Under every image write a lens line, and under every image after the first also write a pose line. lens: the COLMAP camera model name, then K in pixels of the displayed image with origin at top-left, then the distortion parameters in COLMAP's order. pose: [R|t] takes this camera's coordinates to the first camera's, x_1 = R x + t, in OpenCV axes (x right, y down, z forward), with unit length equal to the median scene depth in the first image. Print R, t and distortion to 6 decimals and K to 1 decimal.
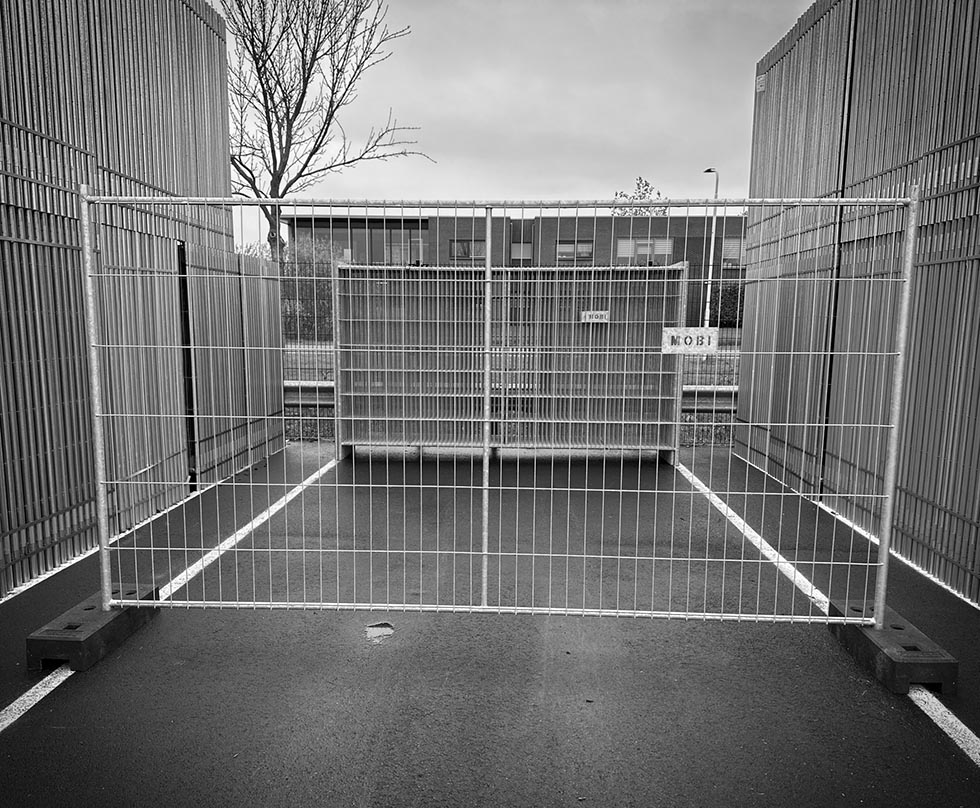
lens RADIAL K [[795.2, 0, 476.5], [0, 795.2, 439.9], [0, 0, 1]] dist [0.087667, -0.121506]
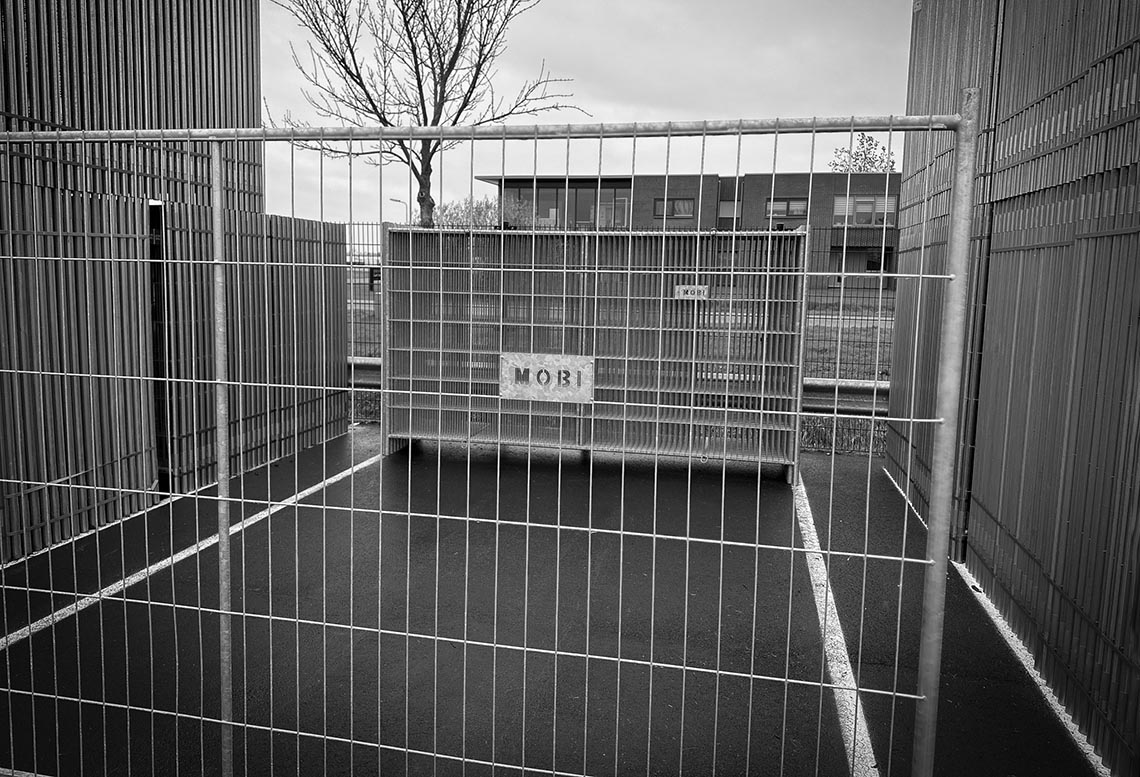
lens RADIAL K [[792.2, 0, 573.6], [0, 792.2, 357.5], [0, 0, 1]] dist [0.089071, -0.107913]
pose [[0.987110, 0.029333, -0.157333, 0.144459], [-0.036847, 0.998305, -0.045055, -0.044276], [0.155745, 0.050271, 0.986517, 0.179066]]
